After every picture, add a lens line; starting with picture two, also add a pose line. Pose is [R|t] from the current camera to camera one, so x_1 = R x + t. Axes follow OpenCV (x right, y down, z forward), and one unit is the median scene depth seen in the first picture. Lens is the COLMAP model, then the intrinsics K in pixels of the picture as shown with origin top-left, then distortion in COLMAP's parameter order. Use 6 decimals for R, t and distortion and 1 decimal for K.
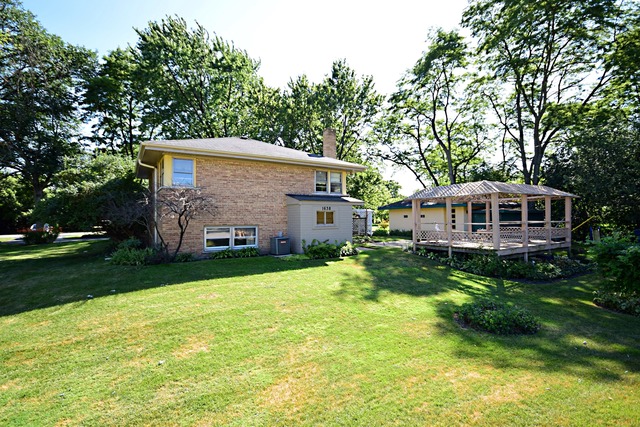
lens RADIAL K [[304.7, 0, 316.9], [0, 304.7, 213.2], [0, 0, 1]] dist [0.001371, -0.000092]
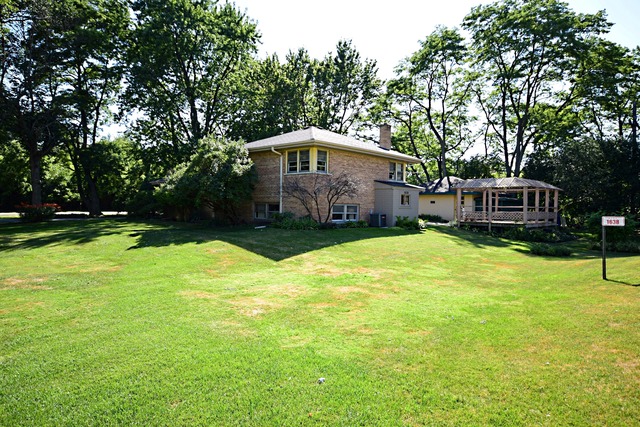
lens RADIAL K [[414.0, 0, 320.1], [0, 414.0, 203.6], [0, 0, 1]] dist [0.042505, 0.000716]
pose [[0.961621, 0.025229, 0.273218, -0.384543], [-0.027765, 0.999600, 0.005417, 0.015101], [-0.272972, -0.012795, 0.961937, -0.286813]]
